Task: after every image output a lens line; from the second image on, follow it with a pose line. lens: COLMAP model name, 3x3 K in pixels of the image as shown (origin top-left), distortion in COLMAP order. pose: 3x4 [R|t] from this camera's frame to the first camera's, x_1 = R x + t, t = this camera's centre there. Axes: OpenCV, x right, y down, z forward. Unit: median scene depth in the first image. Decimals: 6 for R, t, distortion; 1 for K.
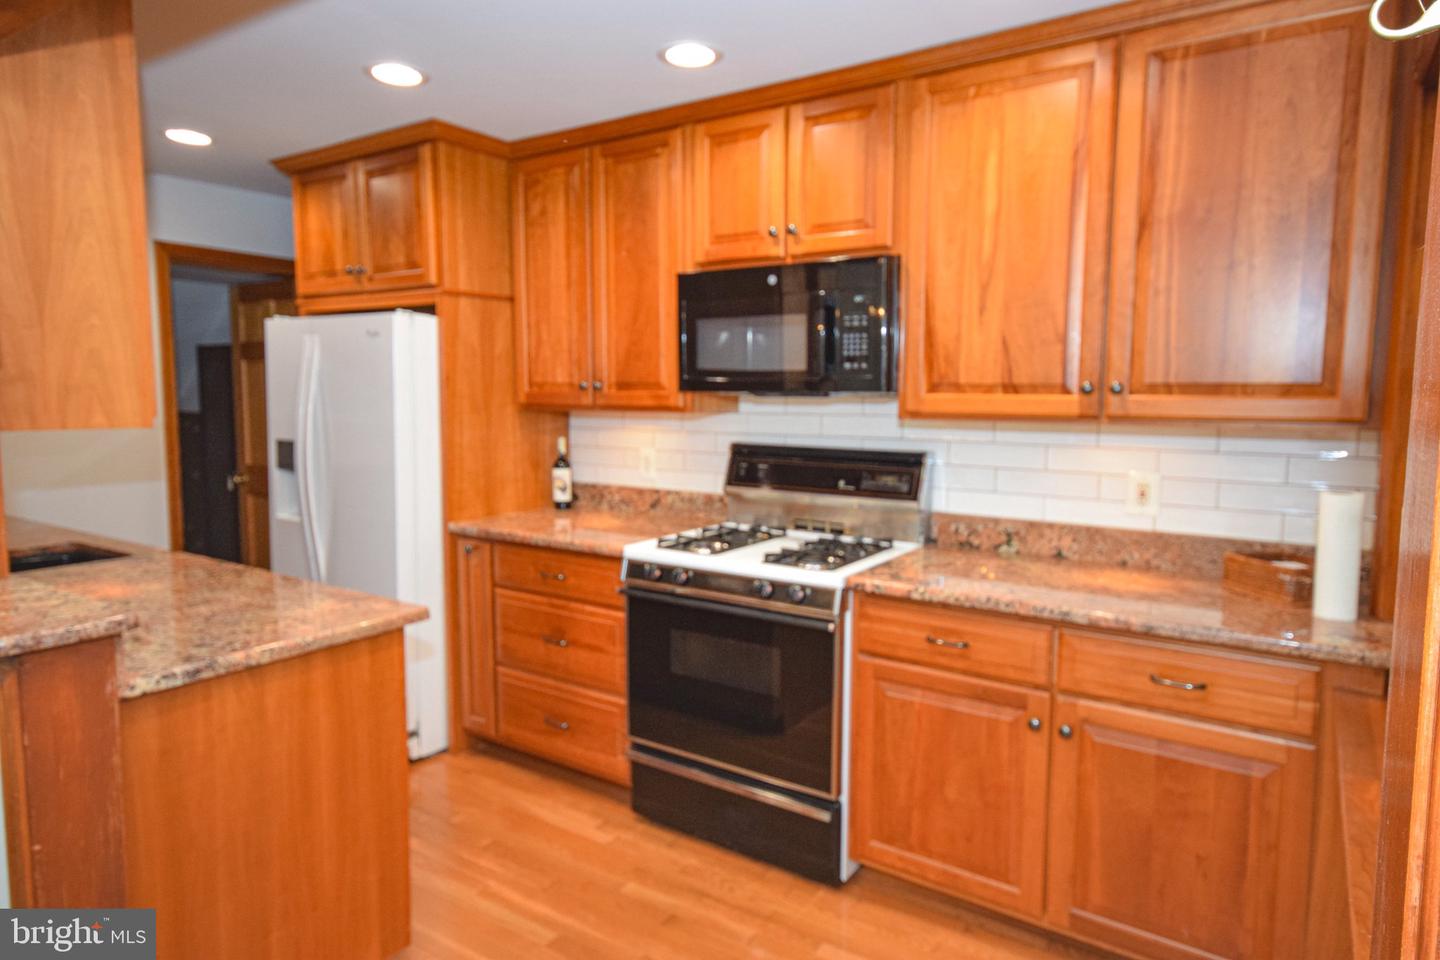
lens RADIAL K [[866.1, 0, 724.9], [0, 866.1, 471.6], [0, 0, 1]] dist [0.019821, 0.005527]
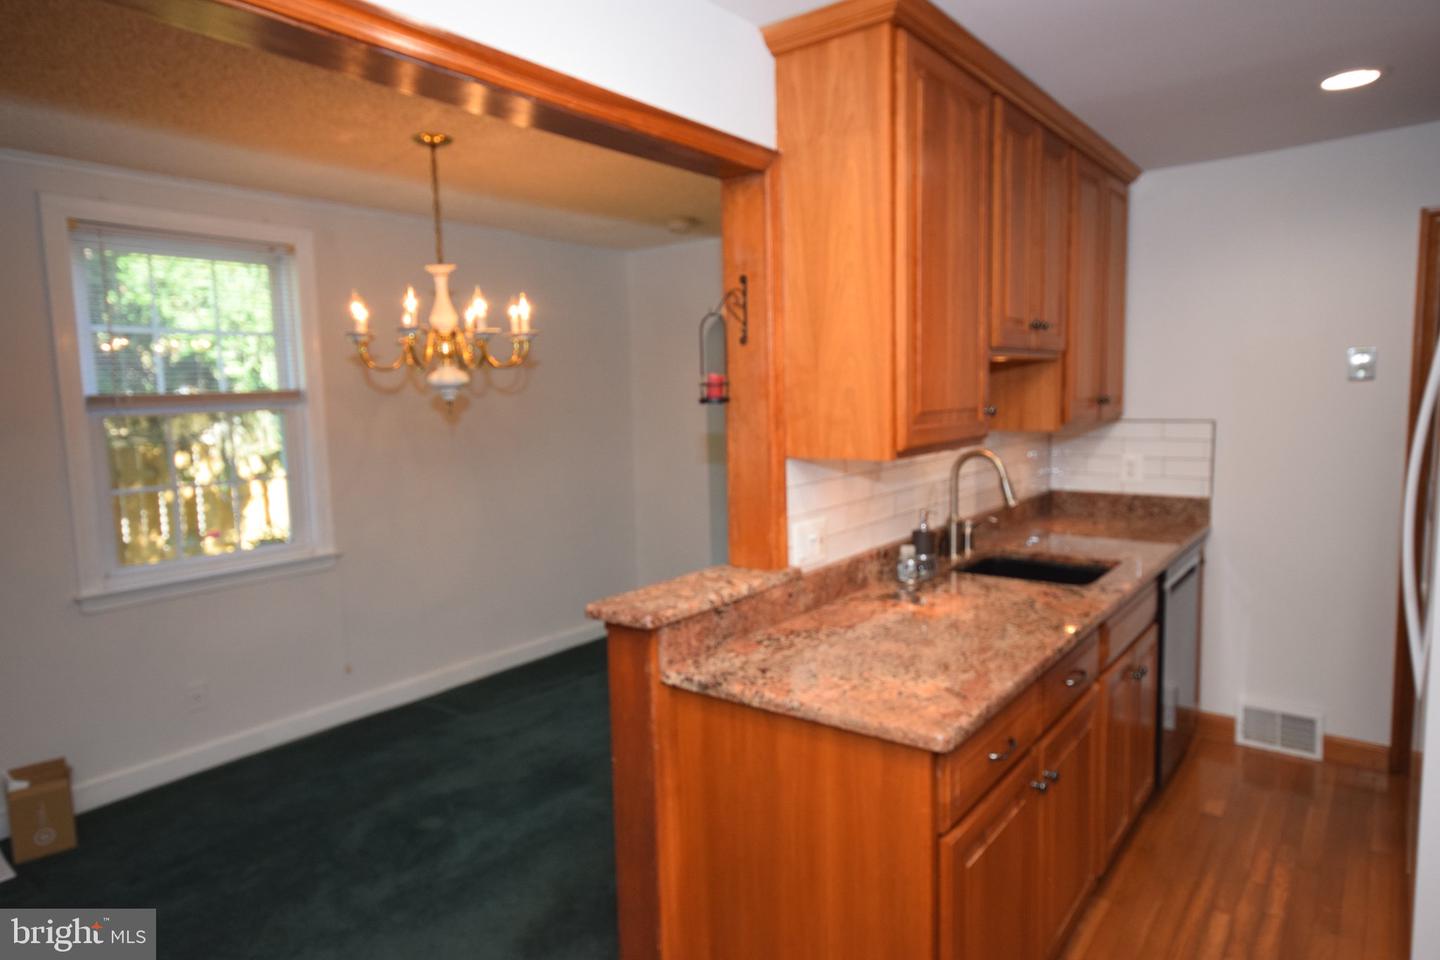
lens RADIAL K [[878.8, 0, 716.8], [0, 878.8, 478.2], [0, 0, 1]] dist [0.008332, 0.021157]
pose [[-0.059758, 0.096836, -0.993505, 0.312623], [-0.073479, 0.992157, 0.101124, -0.096234], [0.995505, 0.079045, -0.052174, 0.680996]]
